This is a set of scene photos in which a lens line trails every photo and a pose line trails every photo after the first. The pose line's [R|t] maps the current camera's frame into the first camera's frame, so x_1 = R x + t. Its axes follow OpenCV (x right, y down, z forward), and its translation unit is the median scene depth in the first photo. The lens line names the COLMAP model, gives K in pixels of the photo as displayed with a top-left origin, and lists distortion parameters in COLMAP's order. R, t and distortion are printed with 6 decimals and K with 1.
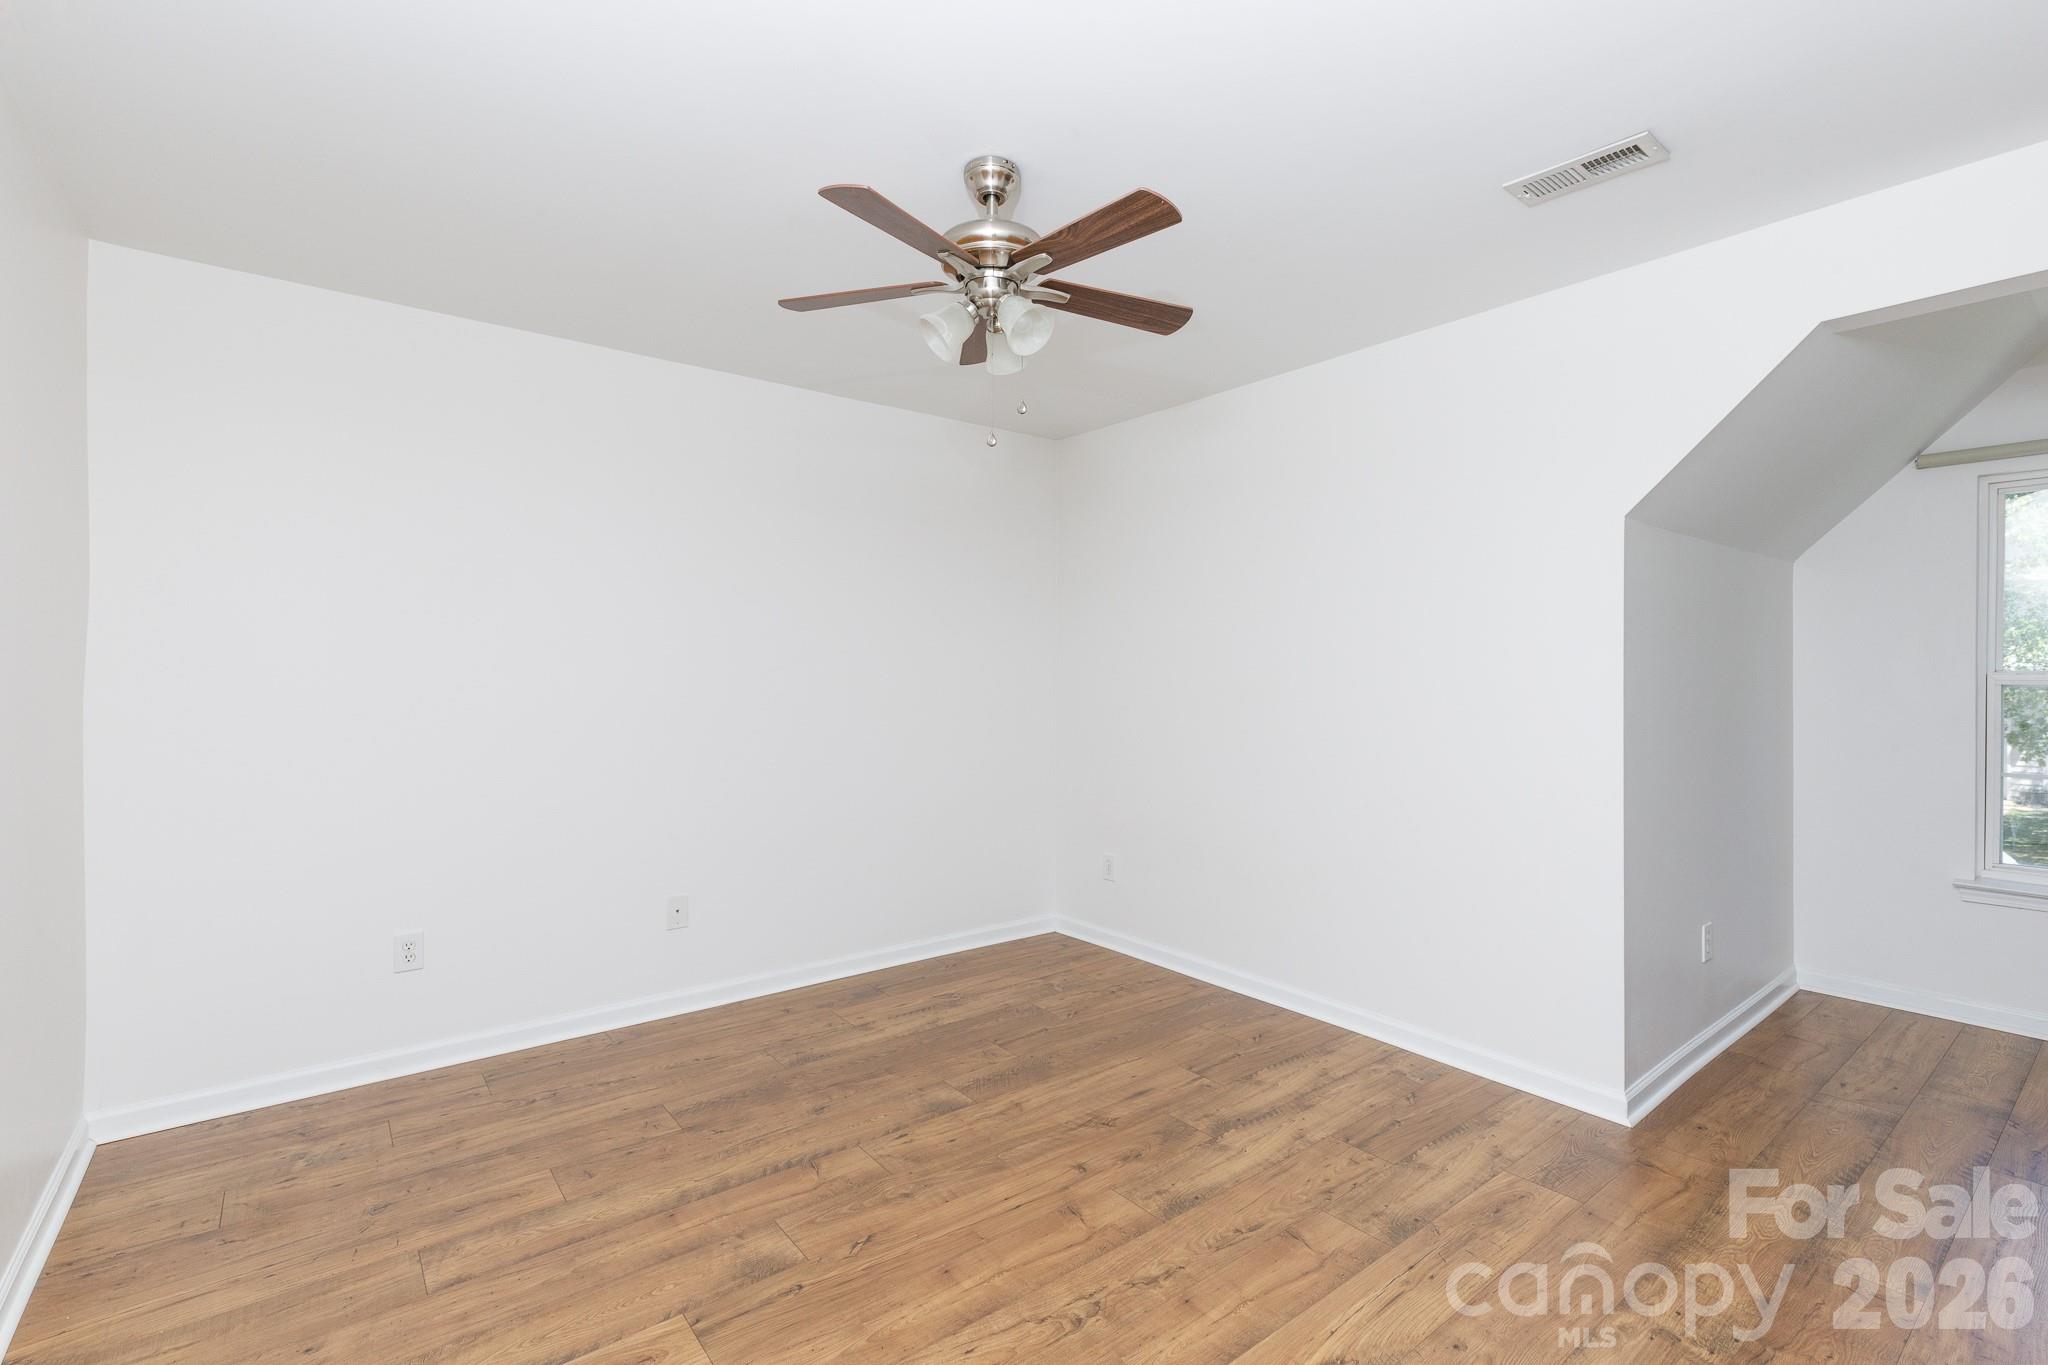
lens RADIAL K [[917.3, 0, 1021.4], [0, 917.3, 684.3], [0, 0, 1]] dist [0.010713, -0.000563]
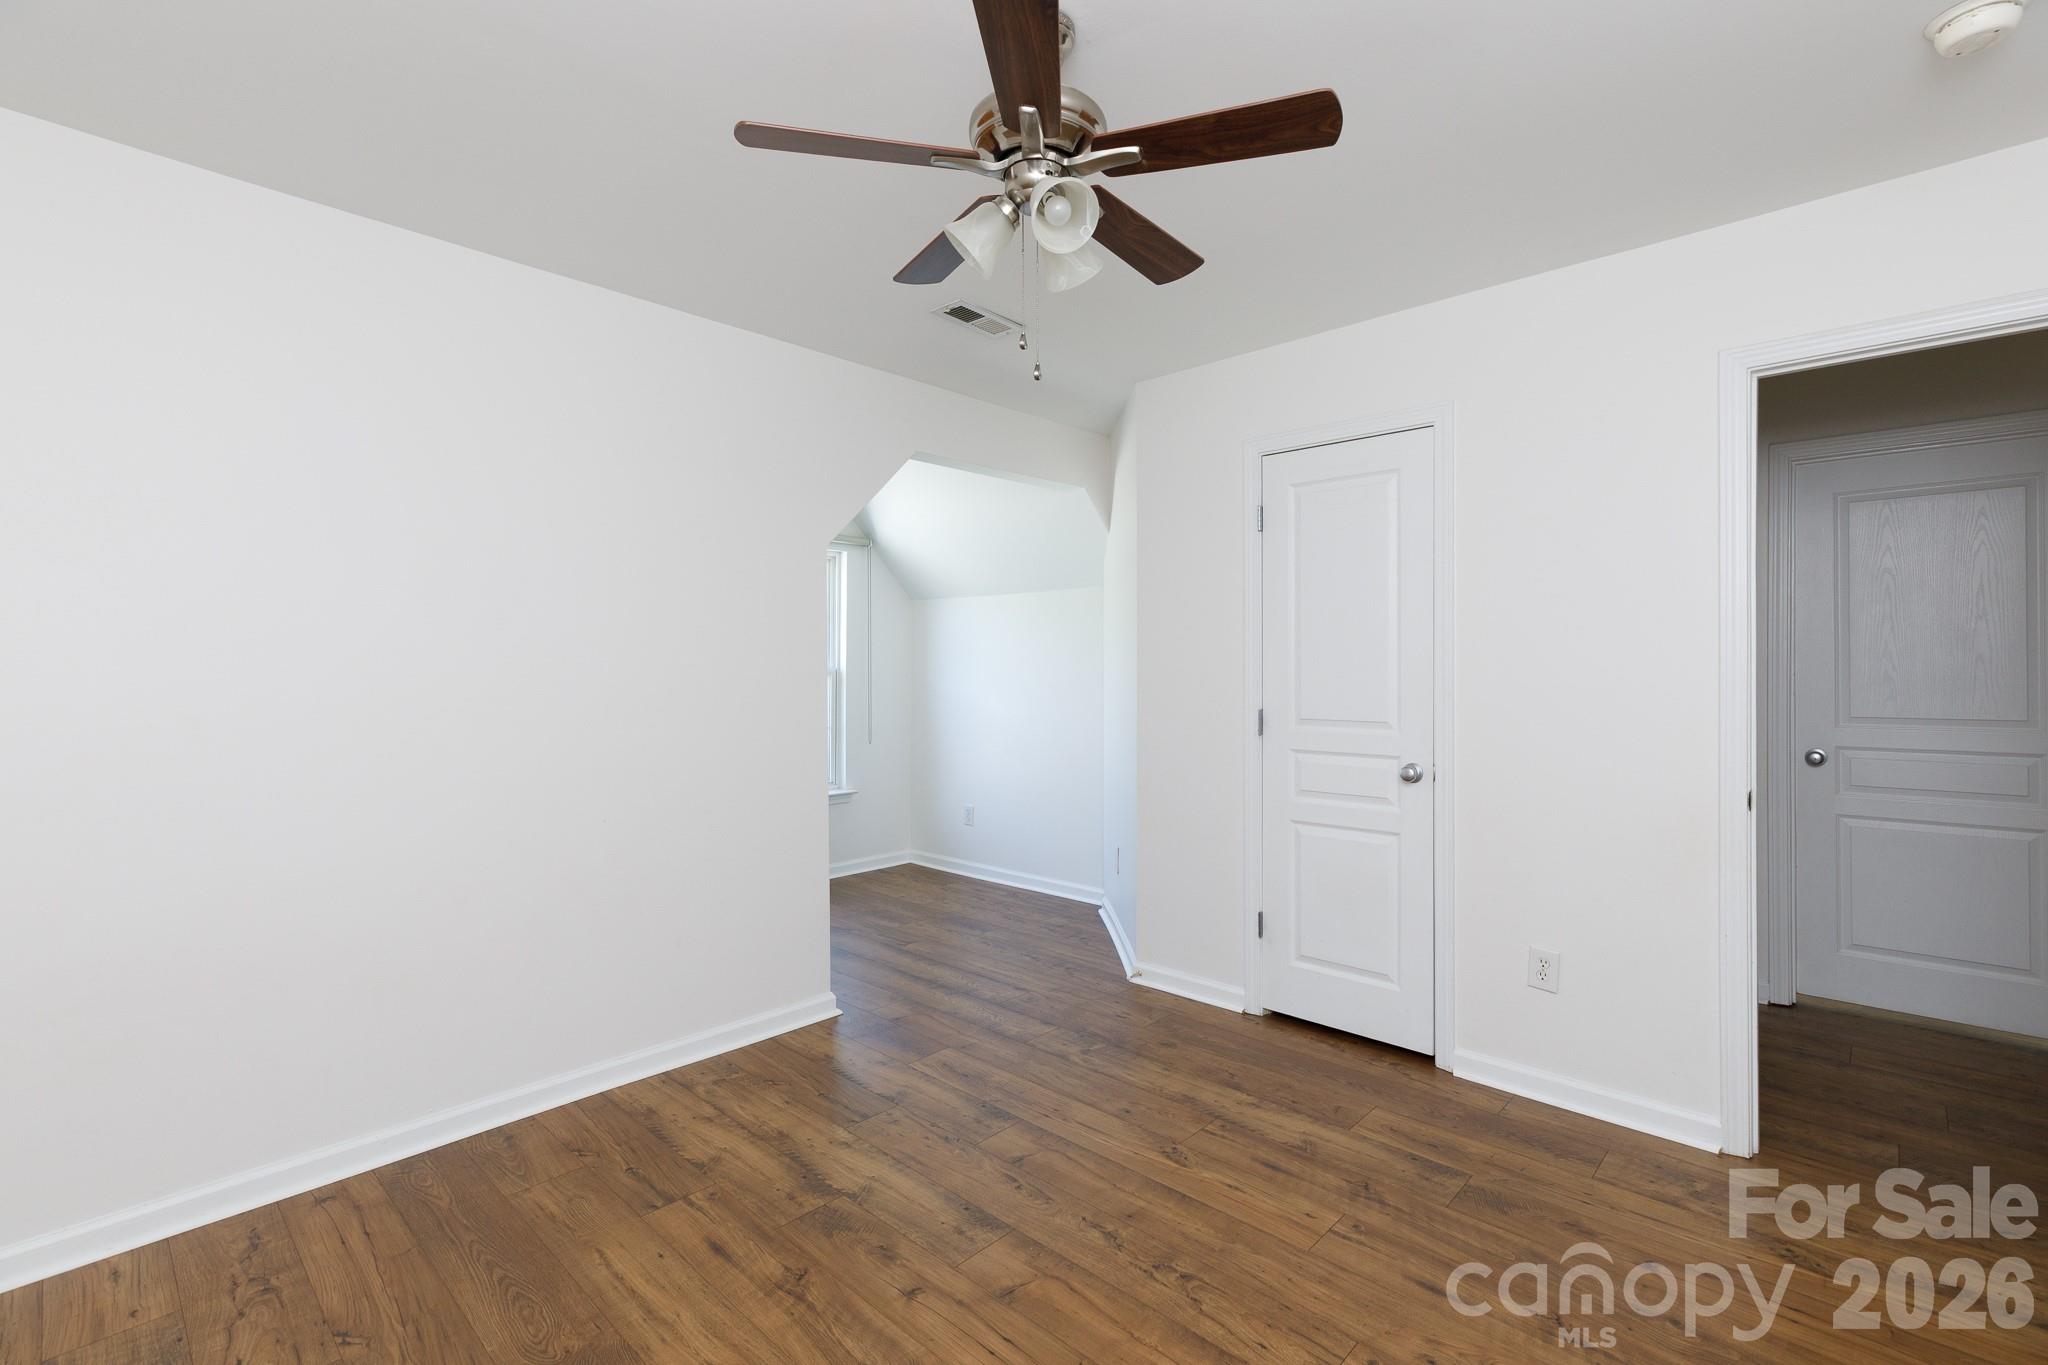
lens RADIAL K [[917.3, 0, 1019.8], [0, 917.3, 682.2], [0, 0, 1]] dist [0.010713, -0.000563]
pose [[-0.142156, -0.015208, 0.989727, -0.679495], [0.012305, 0.999778, 0.017130, -0.013224], [-0.989768, 0.014614, -0.141937, 0.944810]]
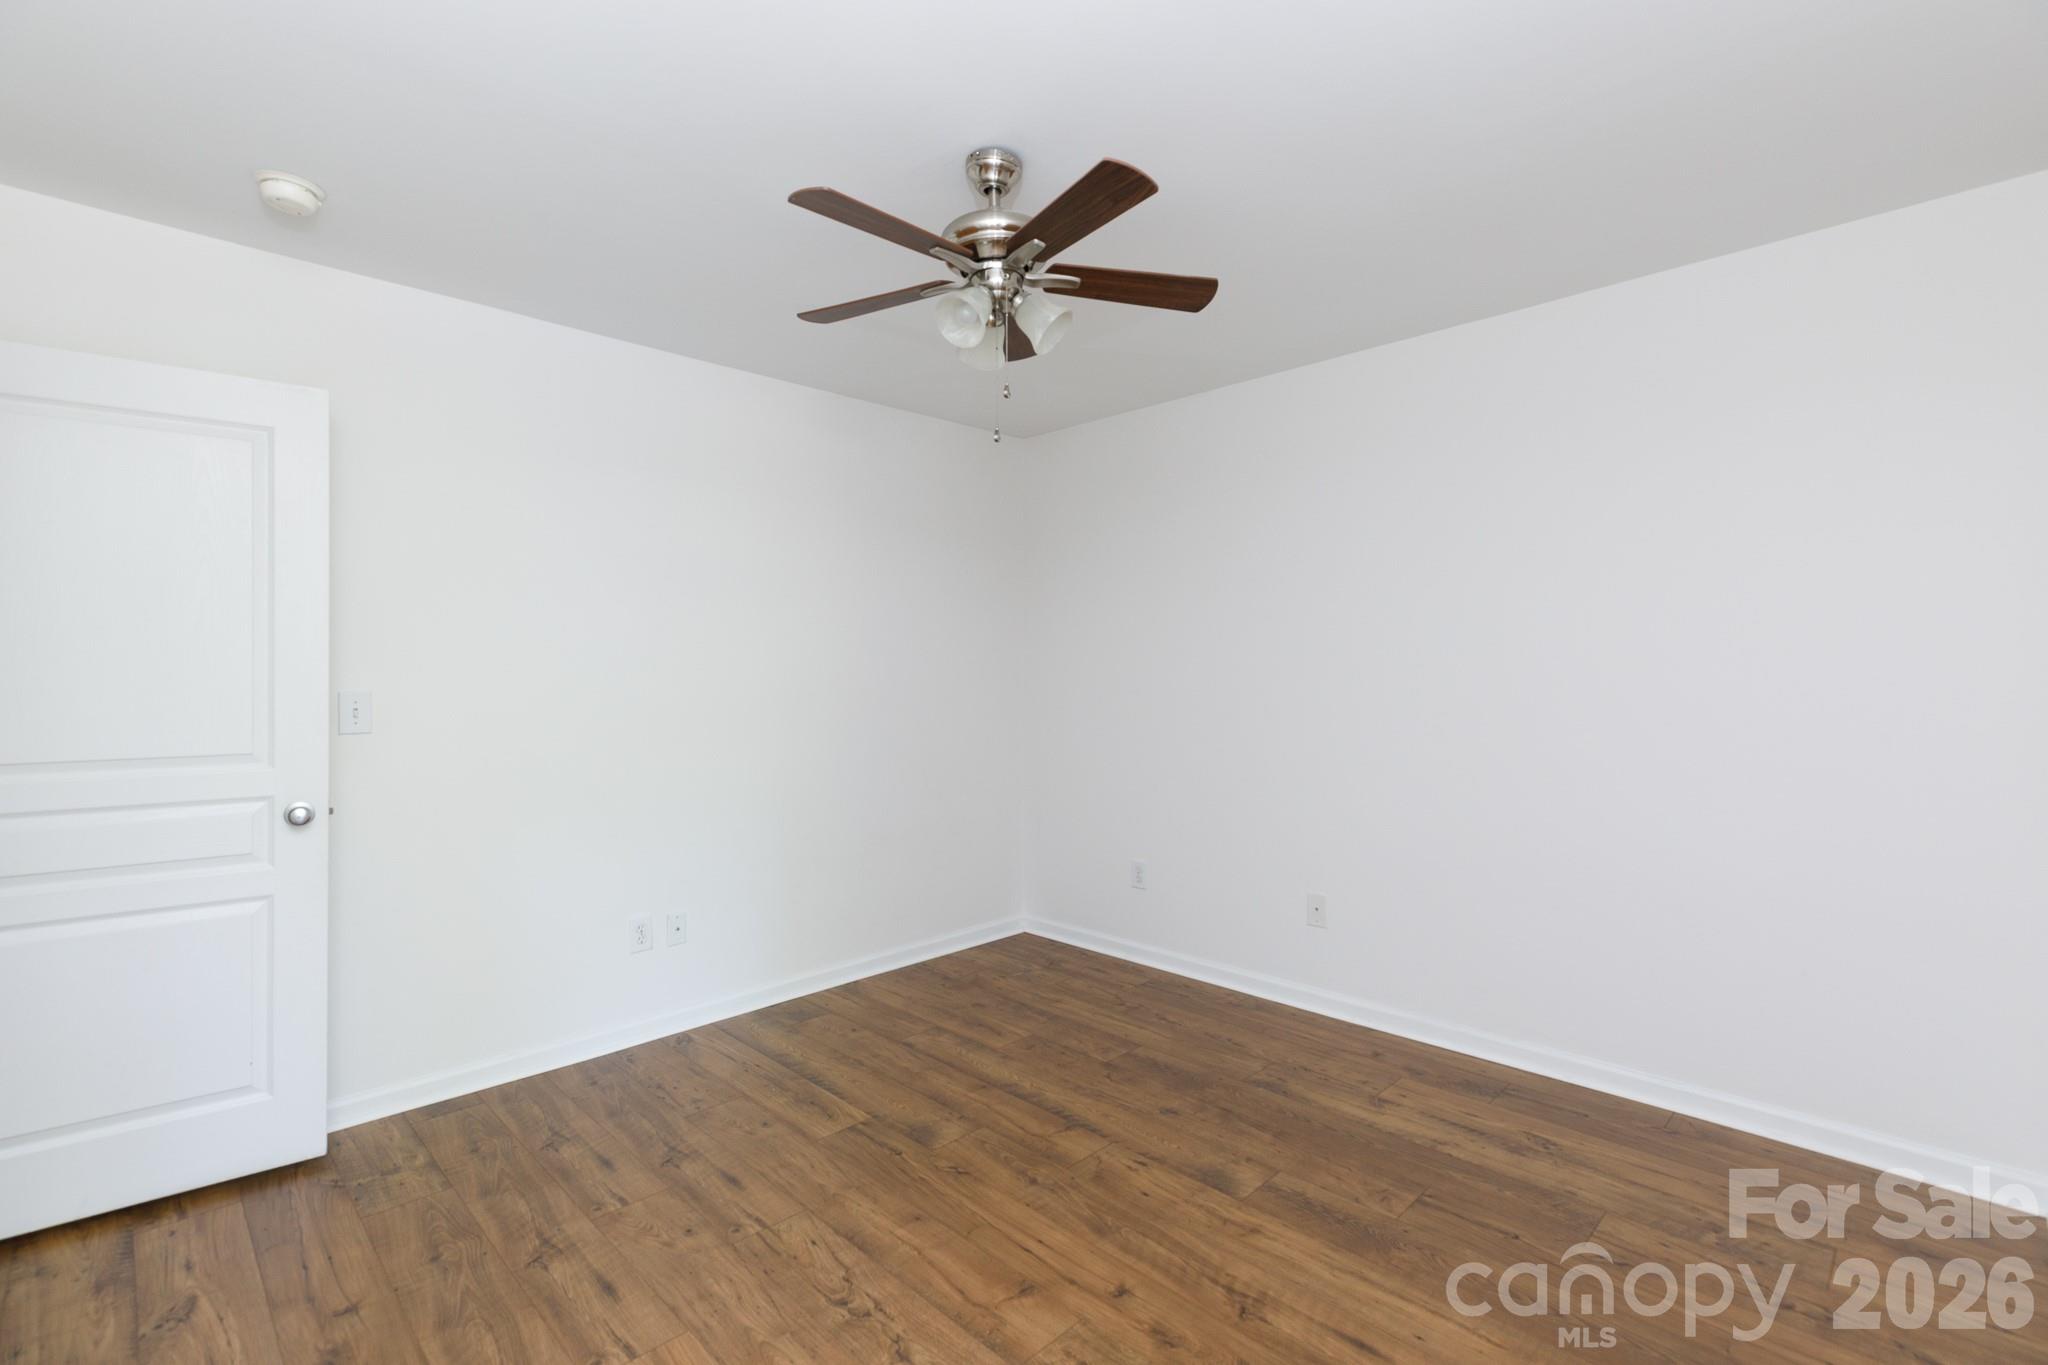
lens RADIAL K [[917.3, 0, 1037.7], [0, 917.3, 685.9], [0, 0, 1]] dist [0.010713, -0.000563]
pose [[0.129983, 0.009767, -0.991468, 0.788265], [-0.003649, 0.999949, 0.009372, -0.009166], [0.991509, 0.002400, 0.130012, 0.766947]]
